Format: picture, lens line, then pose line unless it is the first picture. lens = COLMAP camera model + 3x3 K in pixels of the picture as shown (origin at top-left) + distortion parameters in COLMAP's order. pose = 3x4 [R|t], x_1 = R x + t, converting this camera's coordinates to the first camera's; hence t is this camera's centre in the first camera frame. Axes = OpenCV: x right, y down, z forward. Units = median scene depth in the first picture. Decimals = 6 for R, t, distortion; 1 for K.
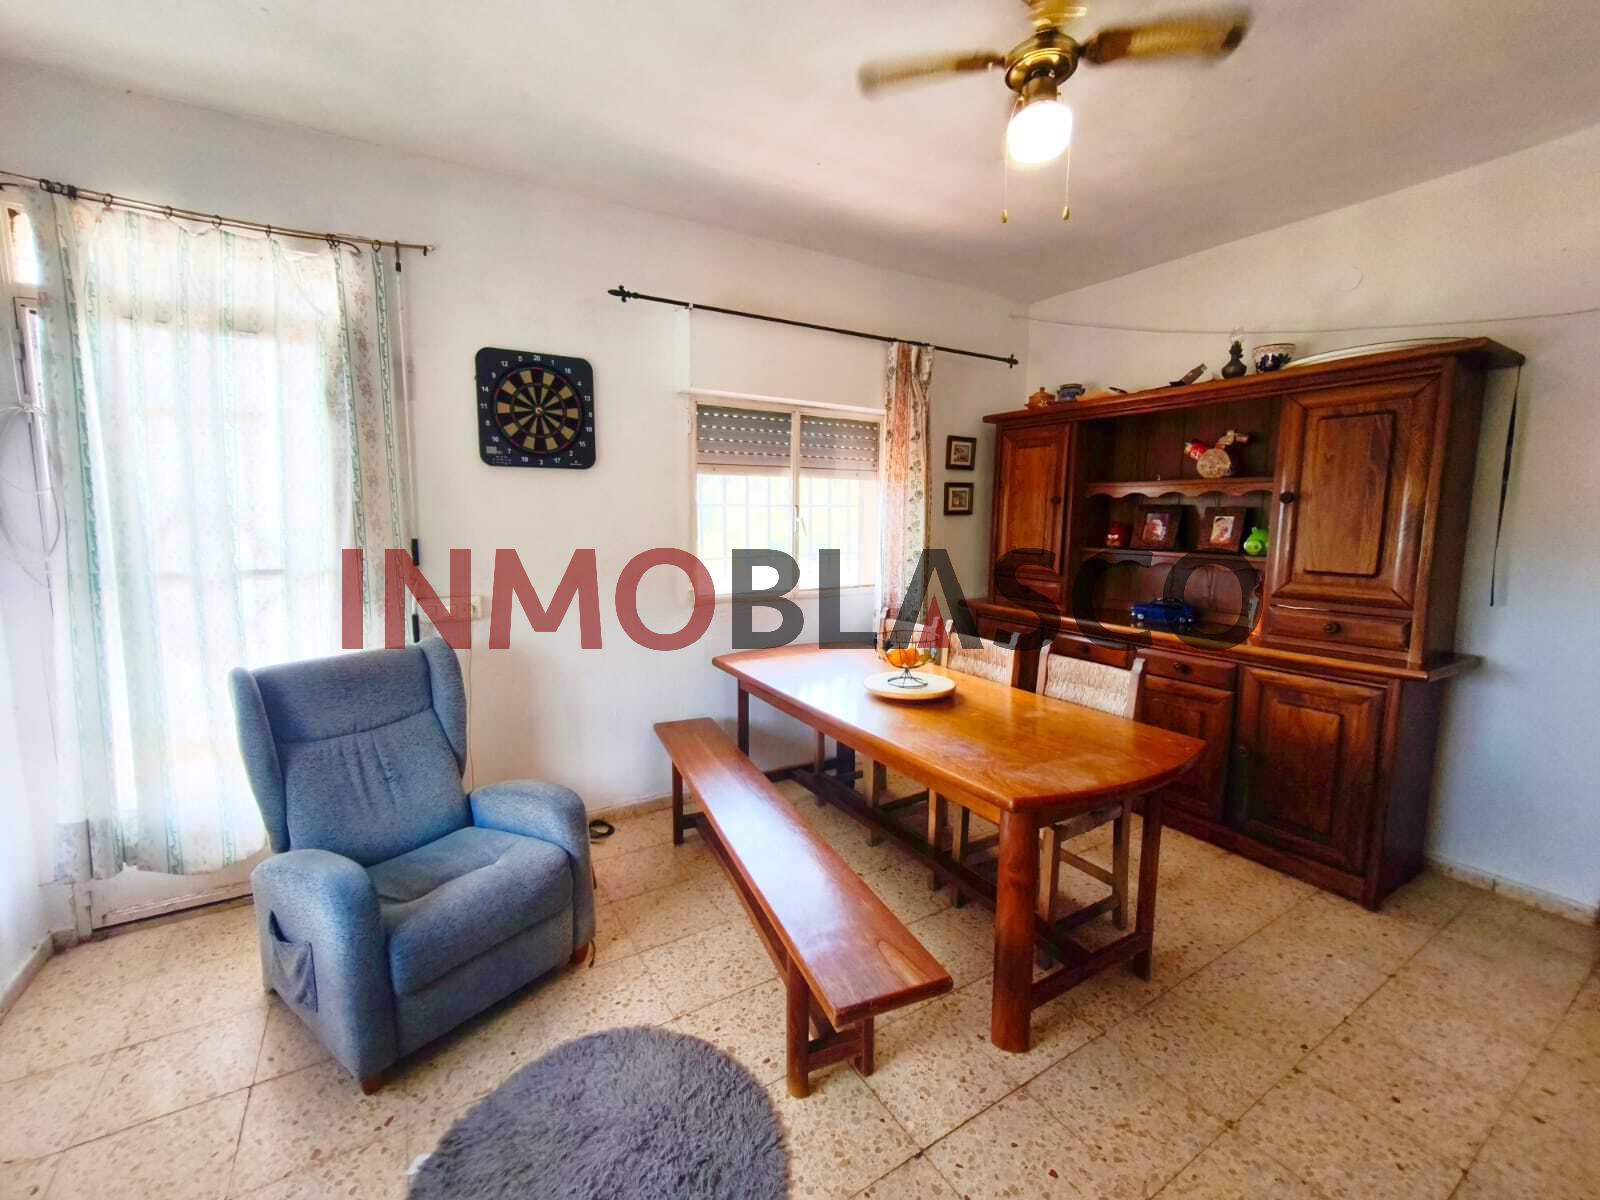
lens RADIAL K [[668.6, 0, 795.4], [0, 668.6, 590.6], [0, 0, 1]] dist [-0.001434, 0.000540]
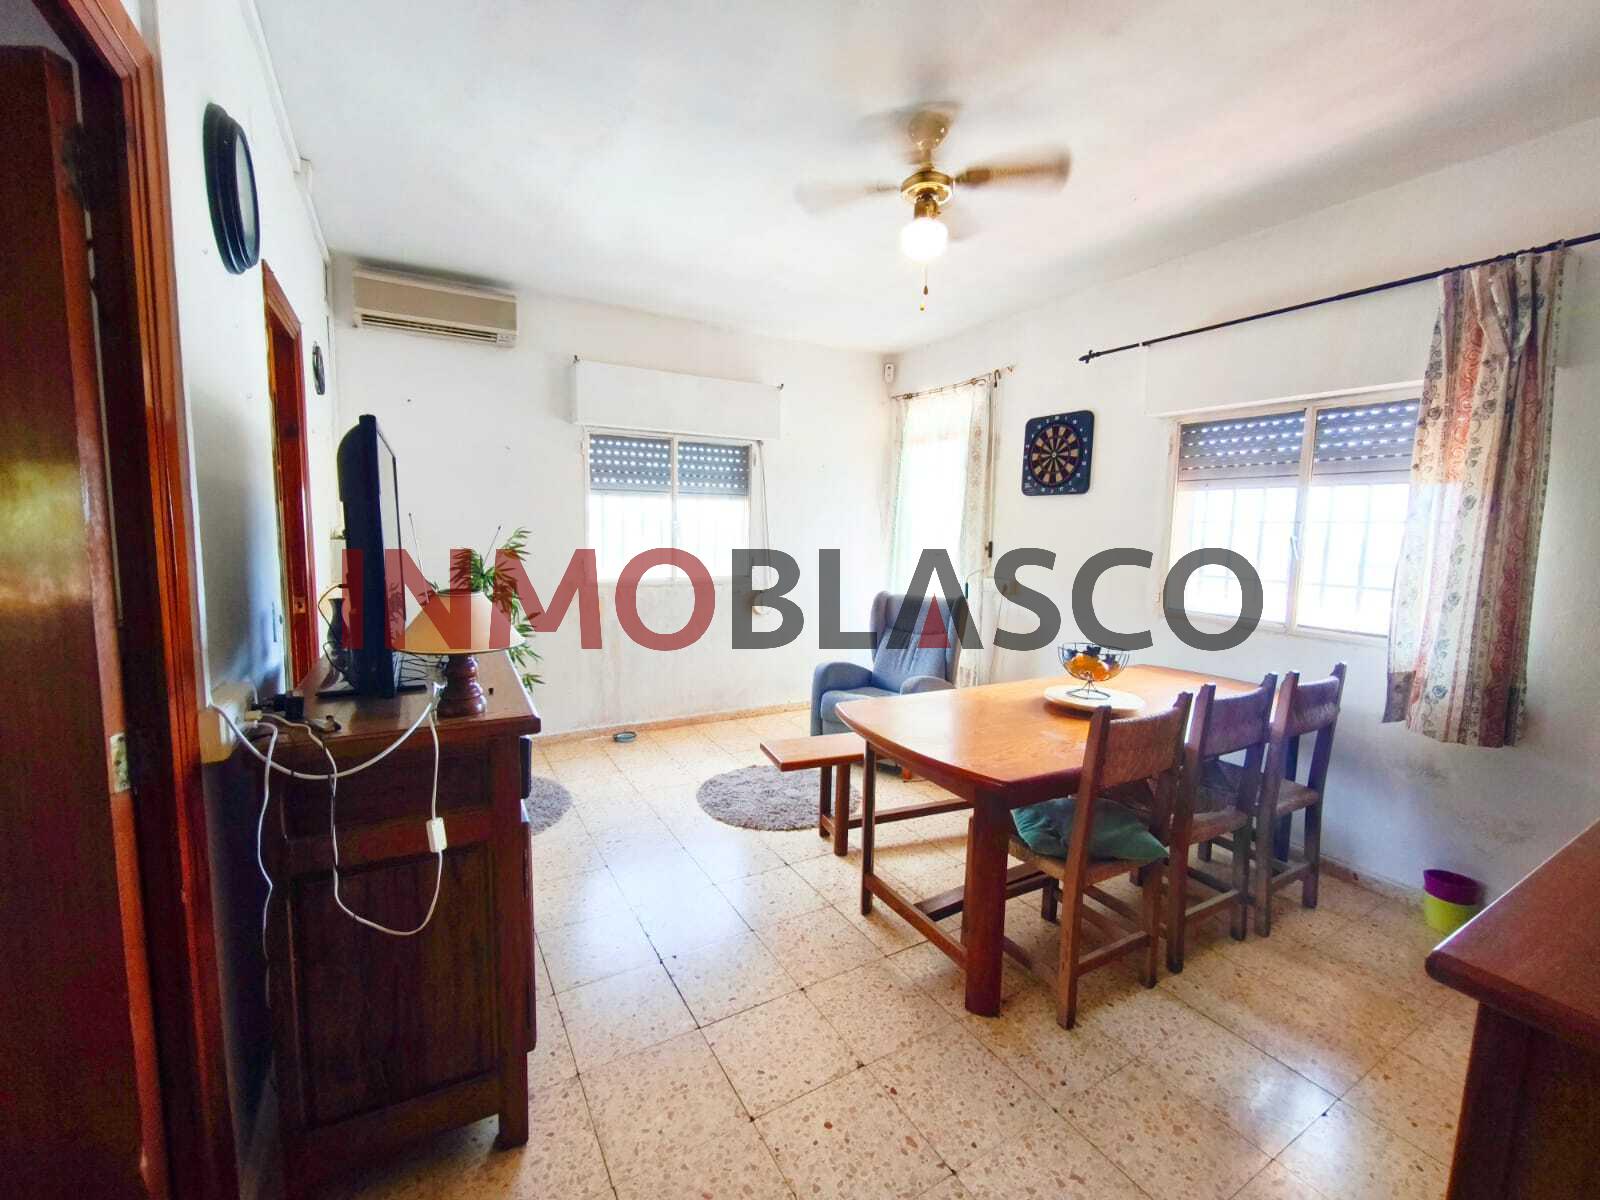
lens RADIAL K [[668.6, 0, 795.4], [0, 668.6, 590.6], [0, 0, 1]] dist [-0.001434, 0.000540]
pose [[-0.028554, 0.095646, -0.995006, 1.042984], [-0.134085, 0.986049, 0.098633, -0.050103], [0.990558, 0.136232, -0.015330, 0.503283]]
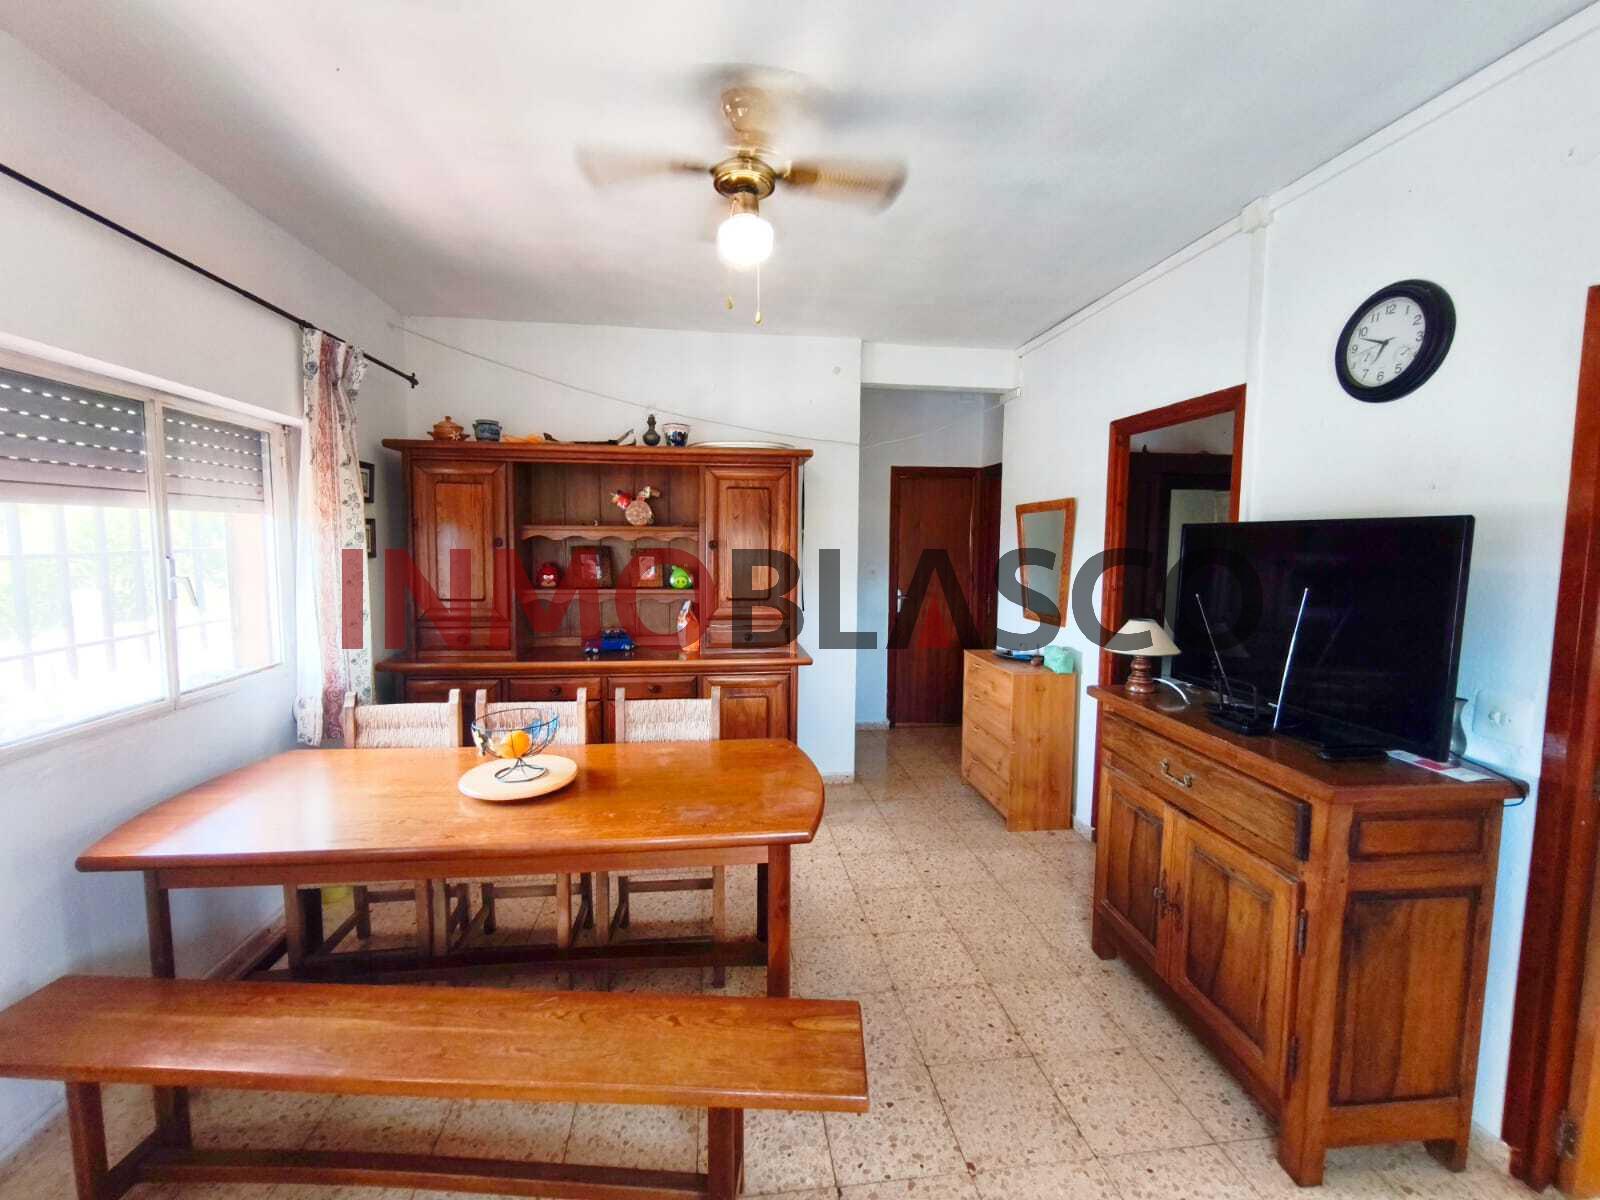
lens RADIAL K [[668.6, 0, 795.4], [0, 668.6, 590.6], [0, 0, 1]] dist [-0.001434, 0.000540]
pose [[0.407164, -0.075278, 0.910248, -0.398479], [0.098404, 0.994412, 0.038221, -0.080328], [-0.908039, 0.074010, 0.412296, 0.302120]]
